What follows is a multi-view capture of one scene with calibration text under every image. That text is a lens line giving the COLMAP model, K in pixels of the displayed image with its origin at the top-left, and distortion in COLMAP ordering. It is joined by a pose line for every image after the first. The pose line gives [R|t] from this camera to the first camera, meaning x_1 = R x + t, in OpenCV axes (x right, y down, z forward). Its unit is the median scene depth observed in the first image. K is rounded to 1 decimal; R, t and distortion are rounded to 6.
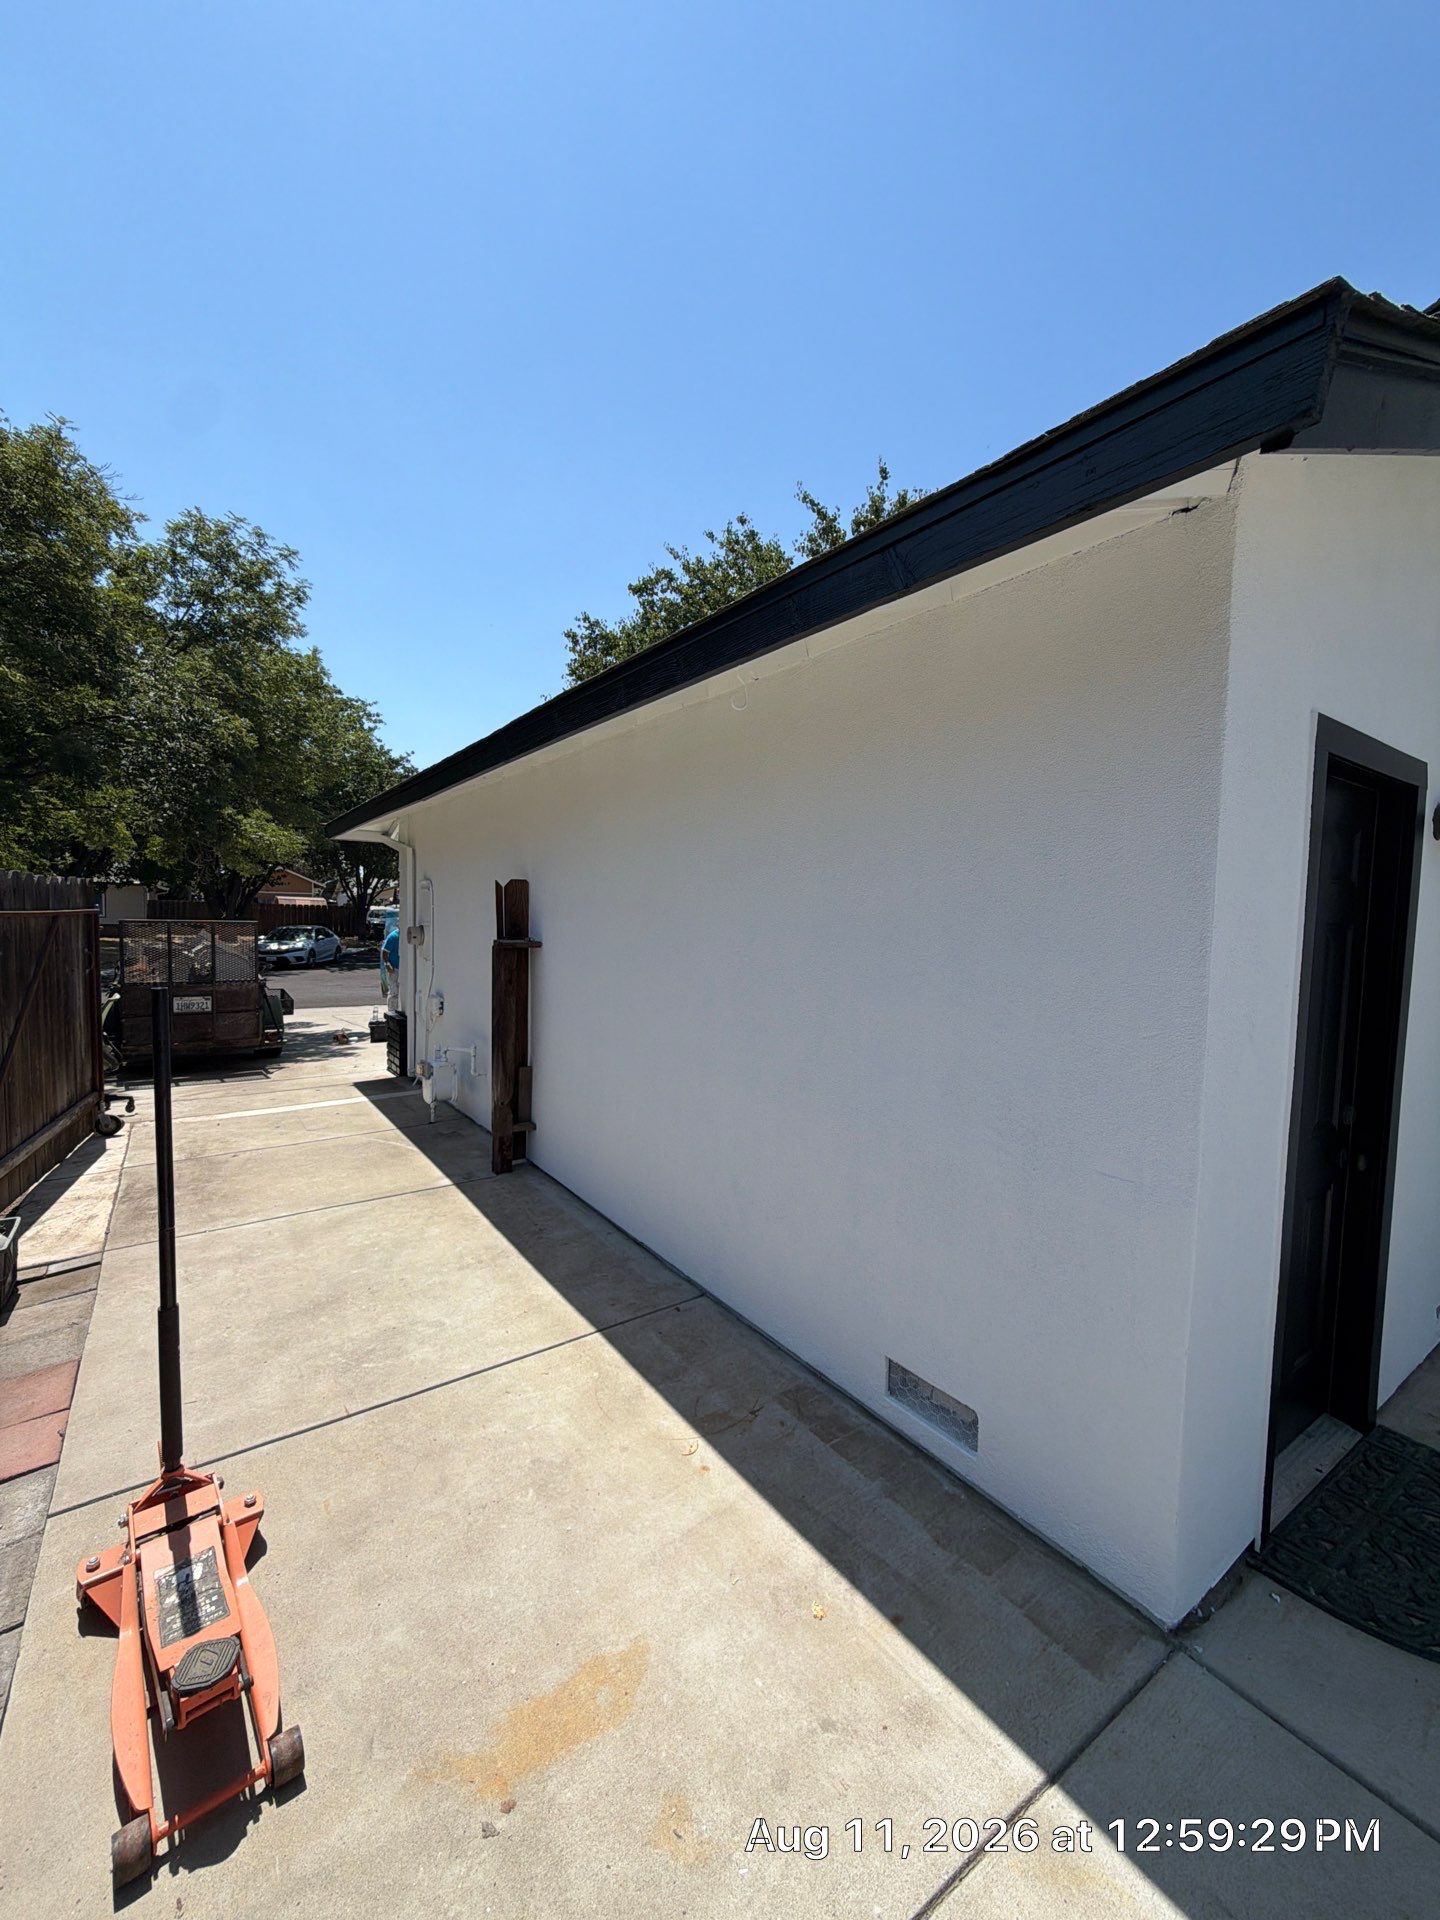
lens RADIAL K [[764.3, 0, 720.0], [0, 764.3, 960.0], [0, 0, 1]] dist [0.000917, -0.000230]
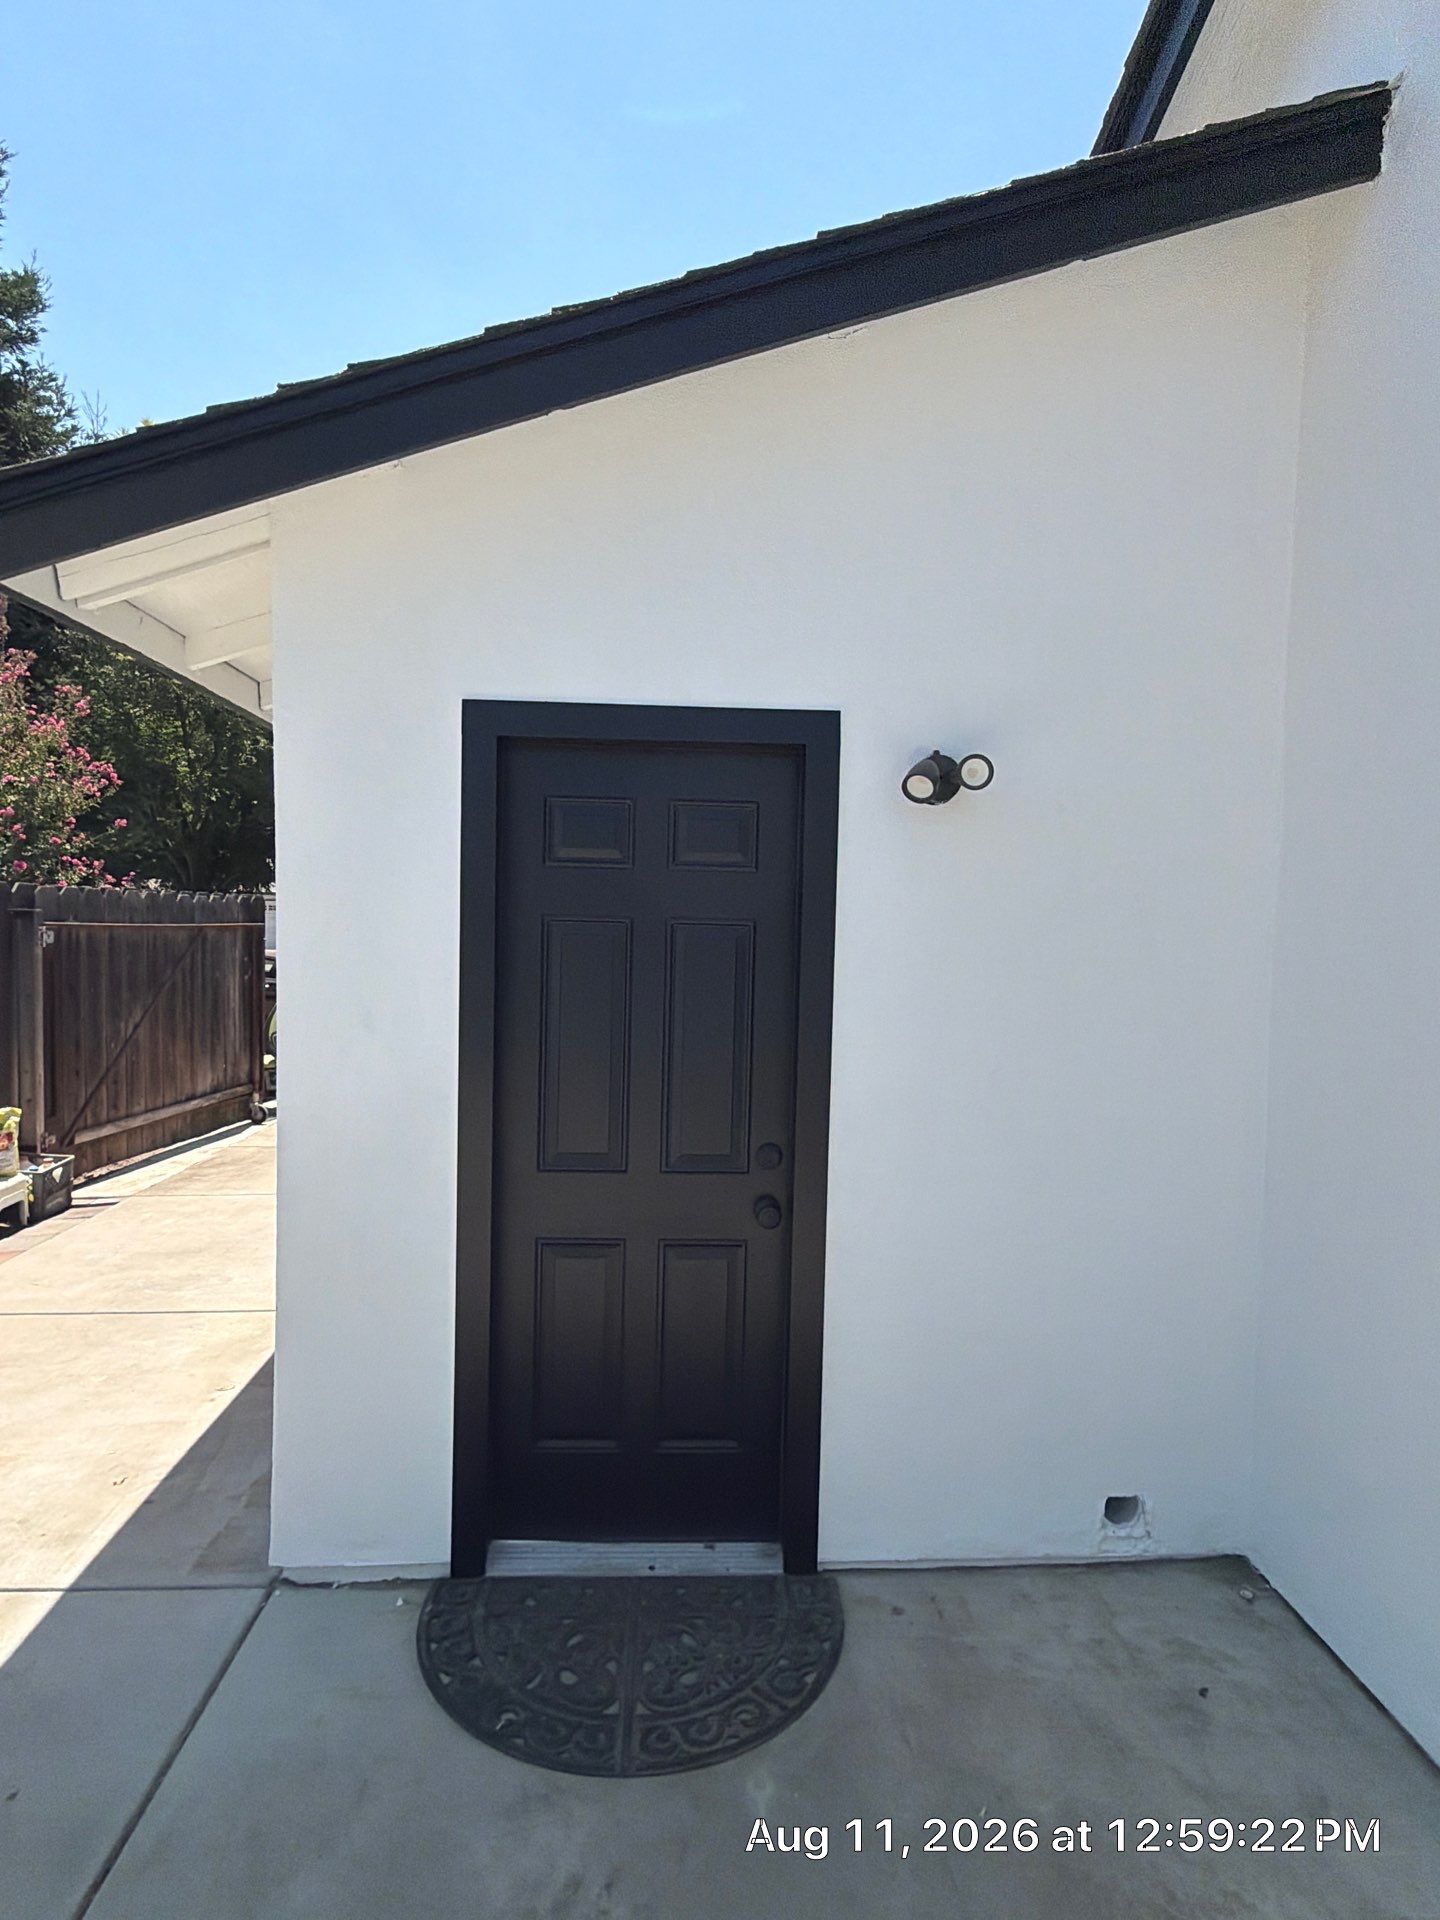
lens RADIAL K [[1072.8, 0, 720.0], [0, 1072.8, 960.0], [0, 0, 1]] dist [0.004283, 0.000274]
pose [[0.851102, 0.012115, -0.524861, 1.084926], [-0.033014, 0.998990, -0.030476, 0.025883], [0.523962, 0.043266, 0.850642, 0.005022]]
